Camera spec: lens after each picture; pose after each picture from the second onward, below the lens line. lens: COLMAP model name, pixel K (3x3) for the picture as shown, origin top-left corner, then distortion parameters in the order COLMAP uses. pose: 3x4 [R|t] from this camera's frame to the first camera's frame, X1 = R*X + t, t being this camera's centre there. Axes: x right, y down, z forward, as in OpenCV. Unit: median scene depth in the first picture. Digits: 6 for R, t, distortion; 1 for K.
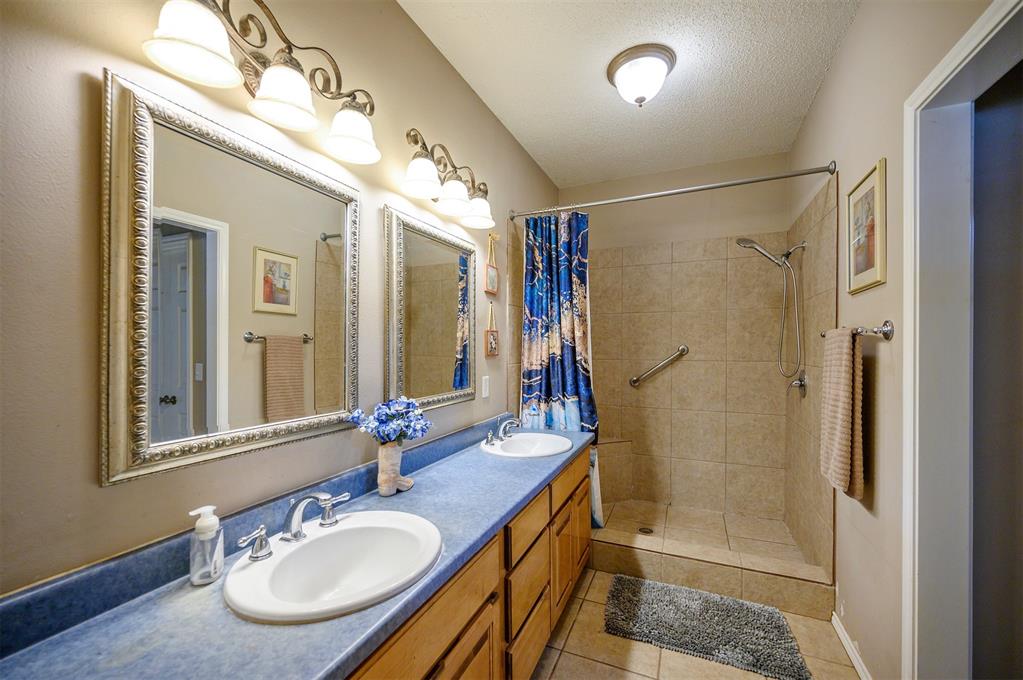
lens RADIAL K [[407.3, 0, 511.0], [0, 407.3, 345.2], [0, 0, 1]] dist [-0.001480, -0.000240]
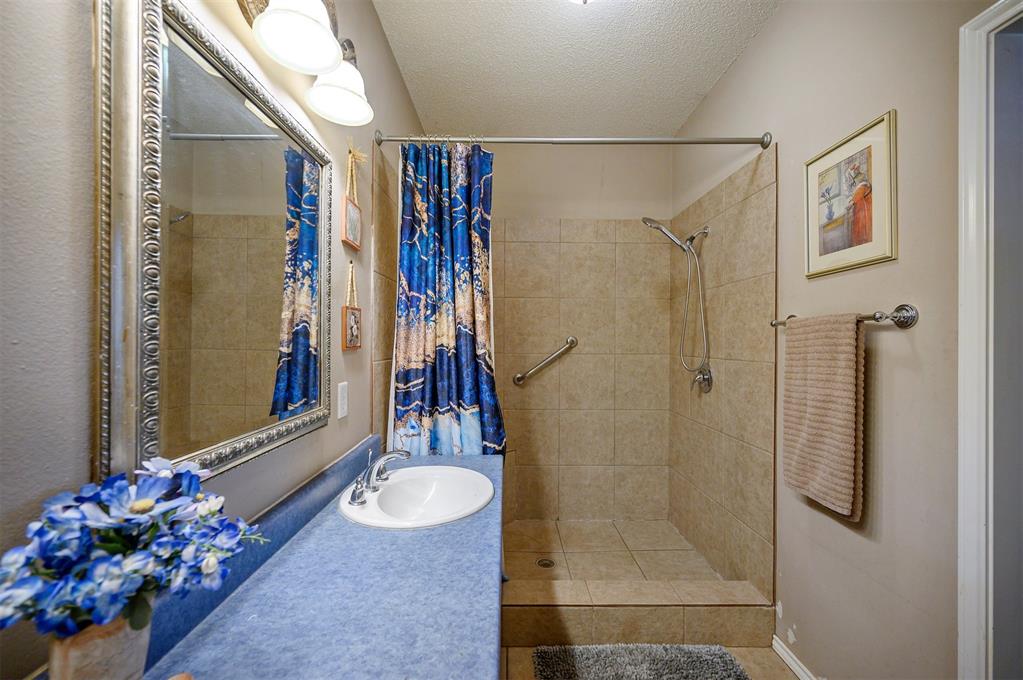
lens RADIAL K [[407.3, 0, 512.3], [0, 407.3, 340.3], [0, 0, 1]] dist [-0.001480, -0.000240]
pose [[0.910975, 0.007285, 0.412398, -0.073787], [-0.009121, 0.999955, 0.002483, 0.009305], [-0.412361, -0.006024, 0.911001, 0.312651]]
